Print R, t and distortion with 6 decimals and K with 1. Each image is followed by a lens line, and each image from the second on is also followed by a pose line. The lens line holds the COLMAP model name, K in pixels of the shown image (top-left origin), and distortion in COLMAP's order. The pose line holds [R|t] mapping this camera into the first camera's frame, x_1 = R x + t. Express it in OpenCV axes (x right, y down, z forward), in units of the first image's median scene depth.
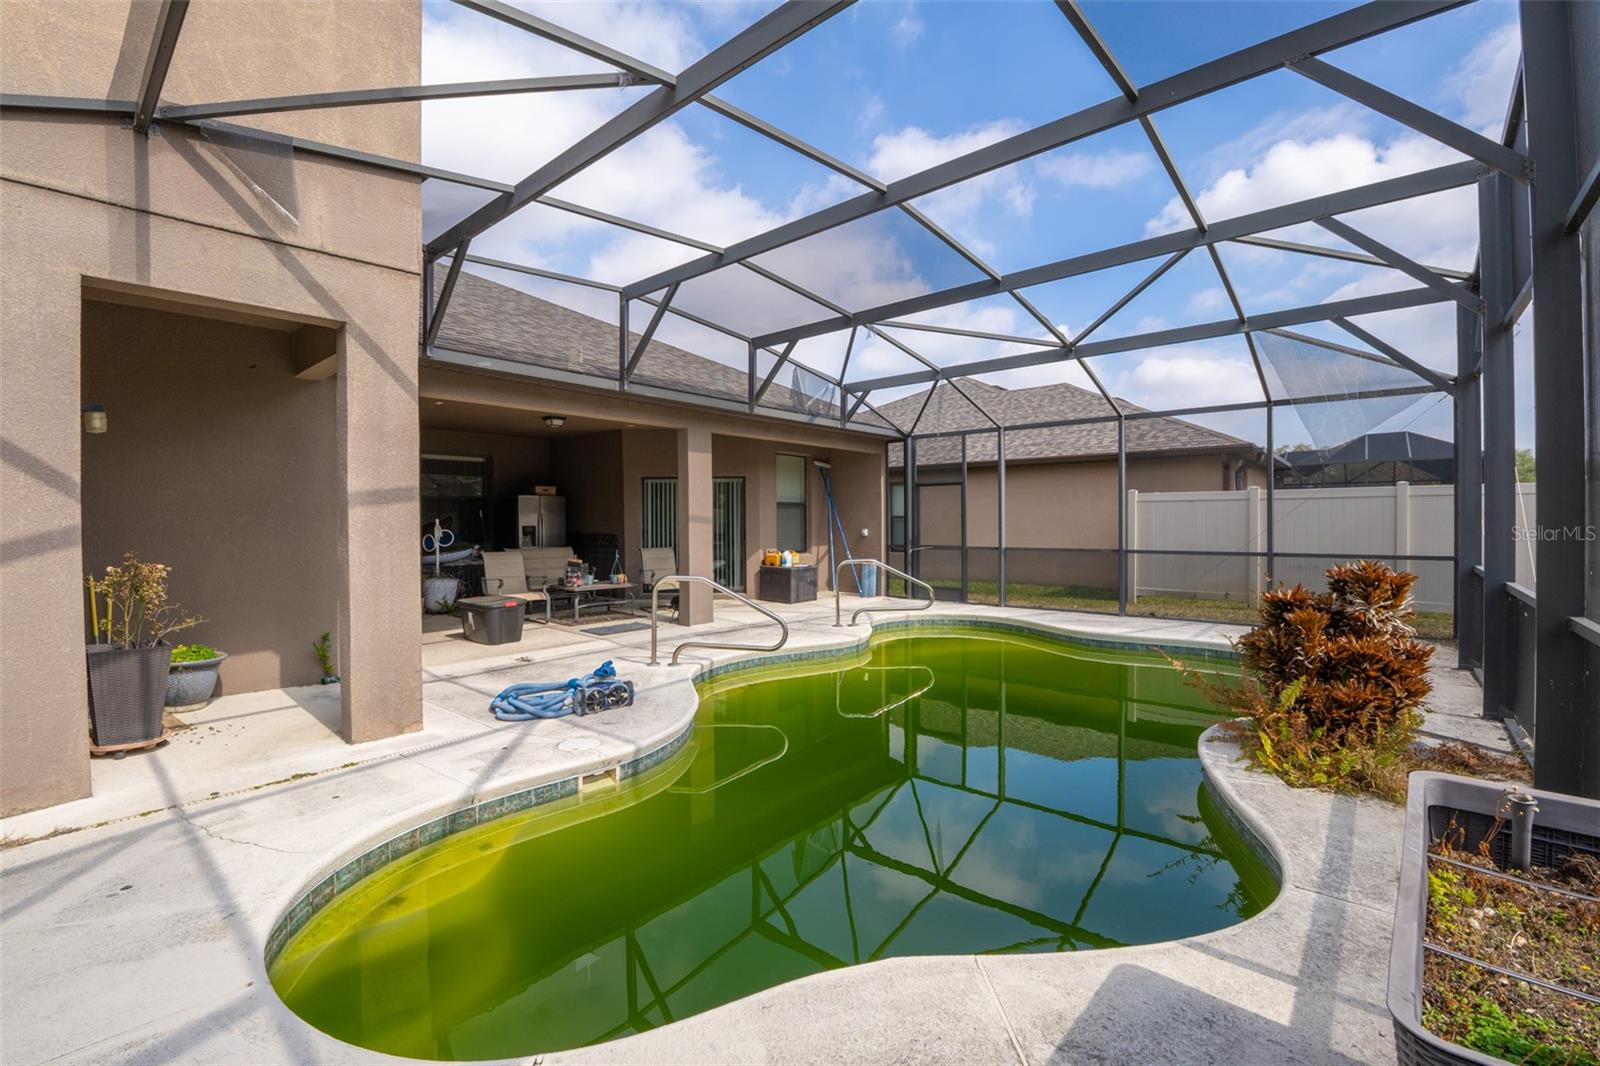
lens RADIAL K [[688.7, 0, 798.9], [0, 688.7, 523.6], [0, 0, 1]] dist [0.001385, 0.000399]
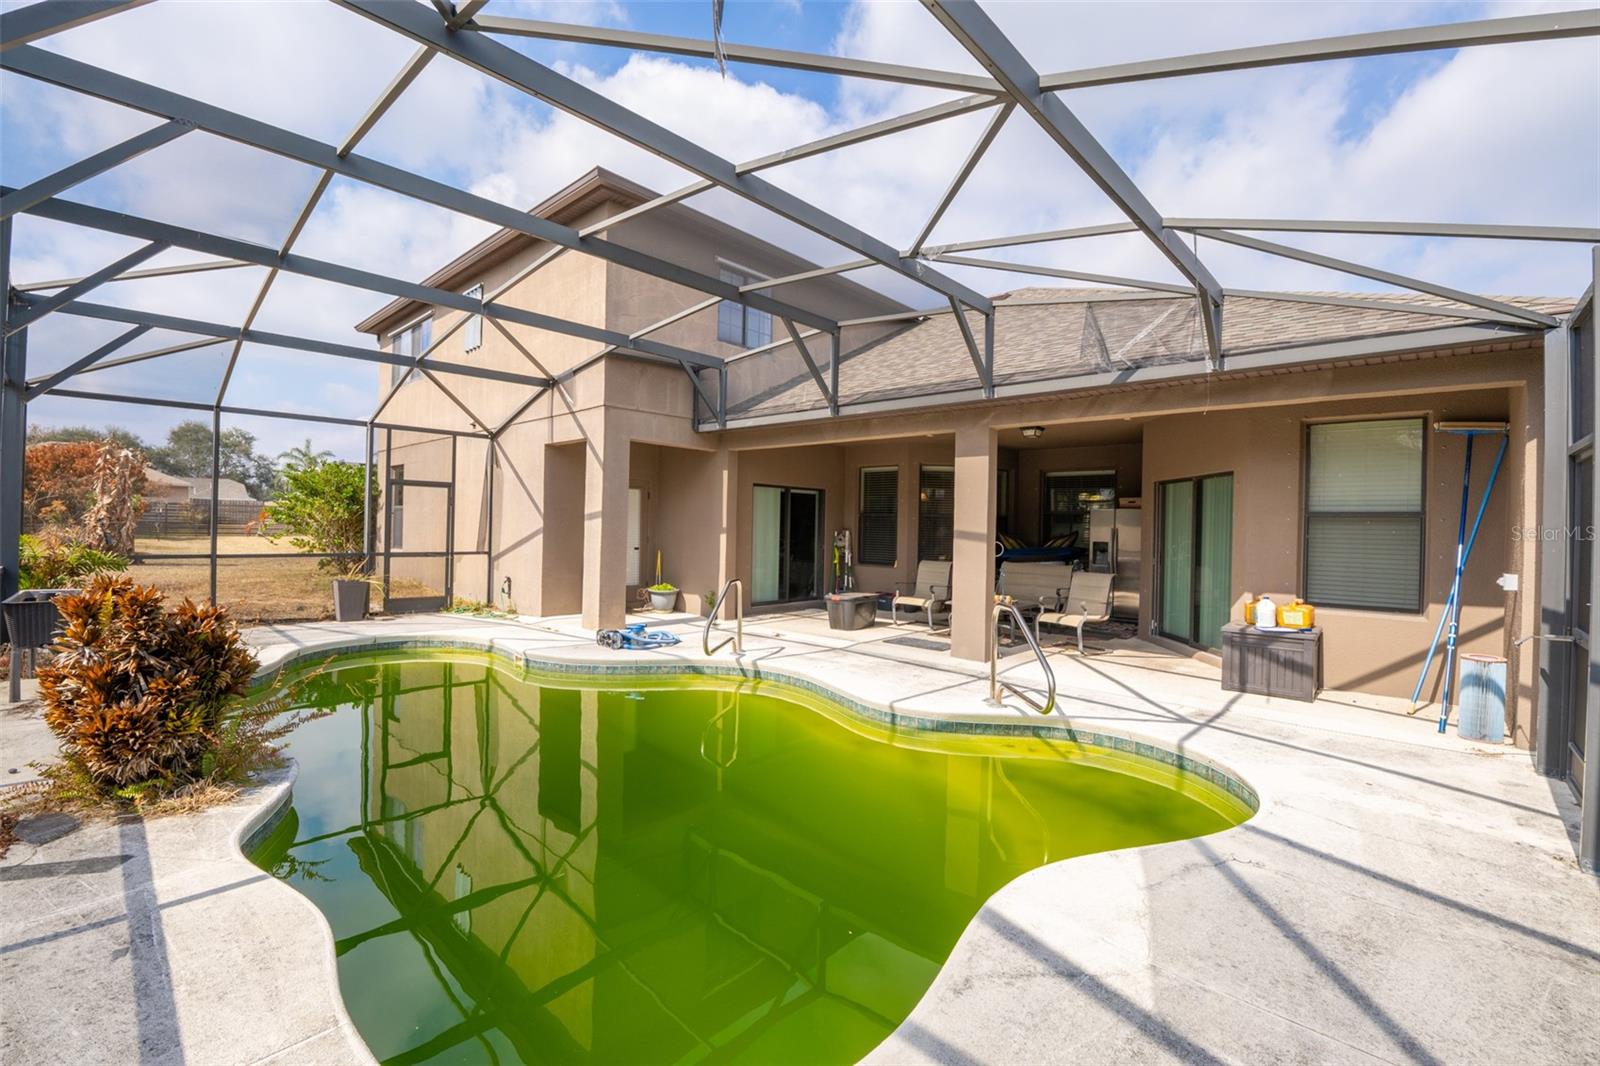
lens RADIAL K [[688.7, 0, 796.5], [0, 688.7, 526.9], [0, 0, 1]] dist [0.001385, 0.000399]
pose [[-0.038316, 0.006295, -0.999246, 0.710915], [-0.025676, 0.999644, 0.007282, -0.017438], [0.998936, 0.025936, -0.038141, 0.814124]]
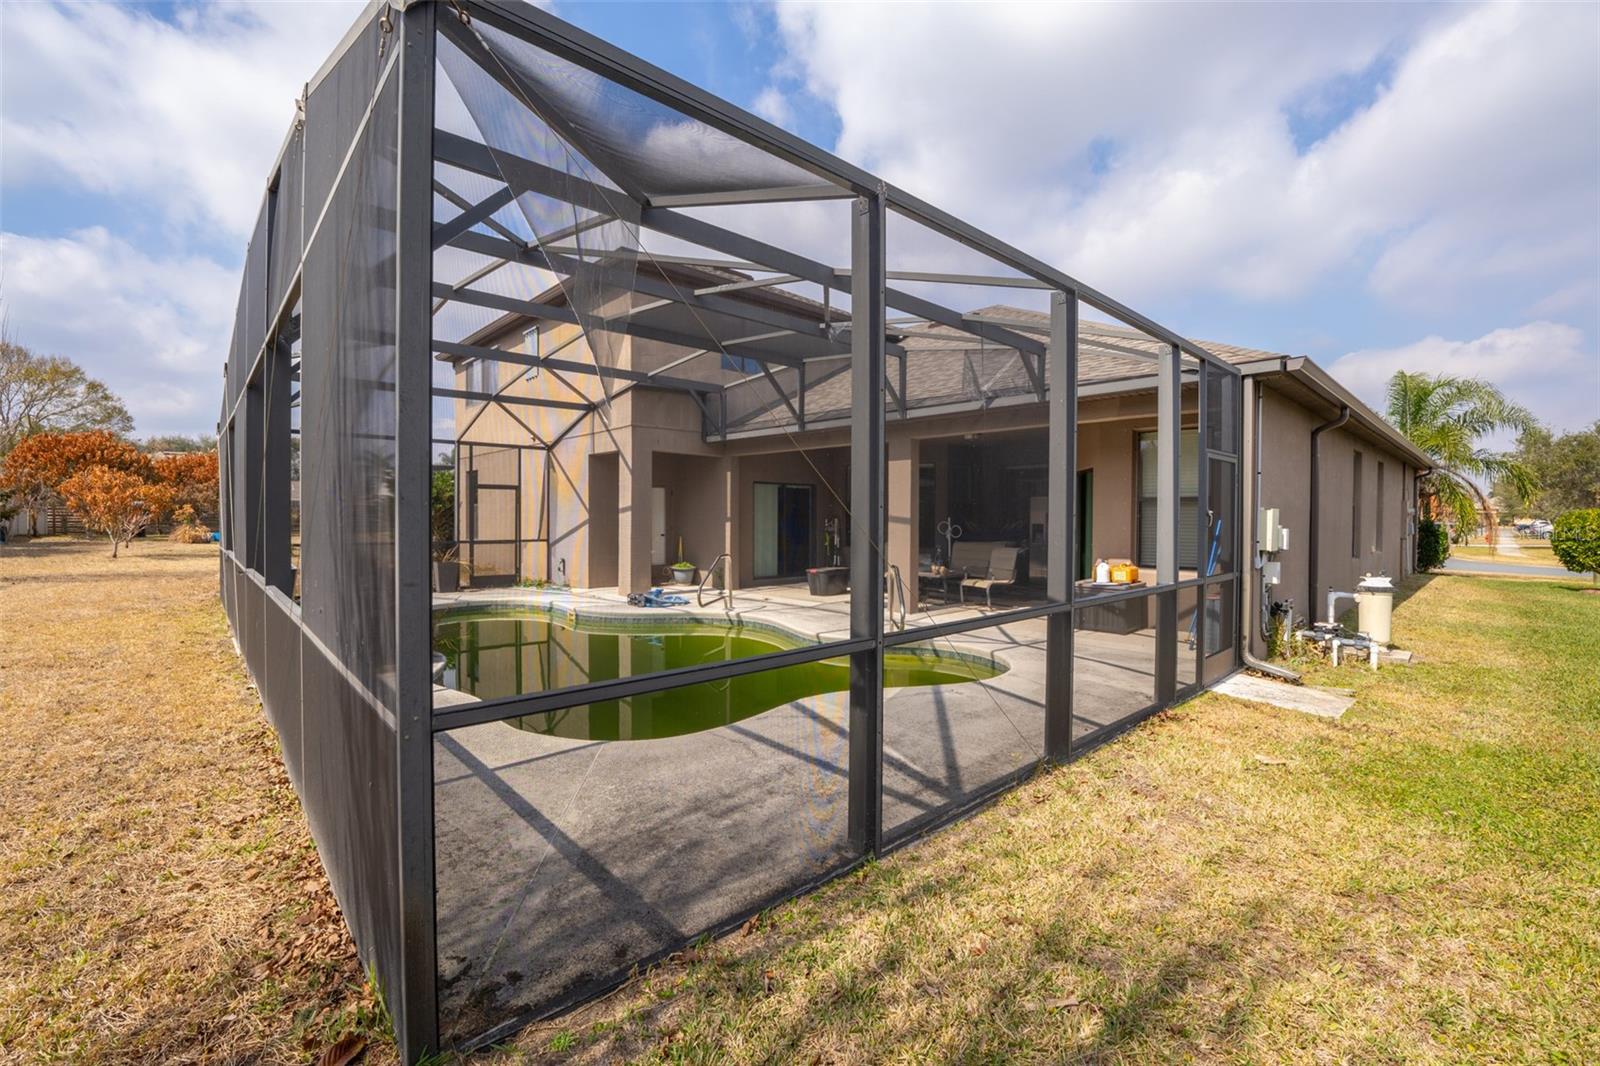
lens RADIAL K [[688.7, 0, 801.8], [0, 688.7, 529.6], [0, 0, 1]] dist [0.001385, 0.000399]
pose [[-0.102457, 0.024758, -0.994429, 0.992255], [-0.009023, 0.999626, 0.025817, -0.017699], [0.994697, 0.011618, -0.102195, 0.950122]]
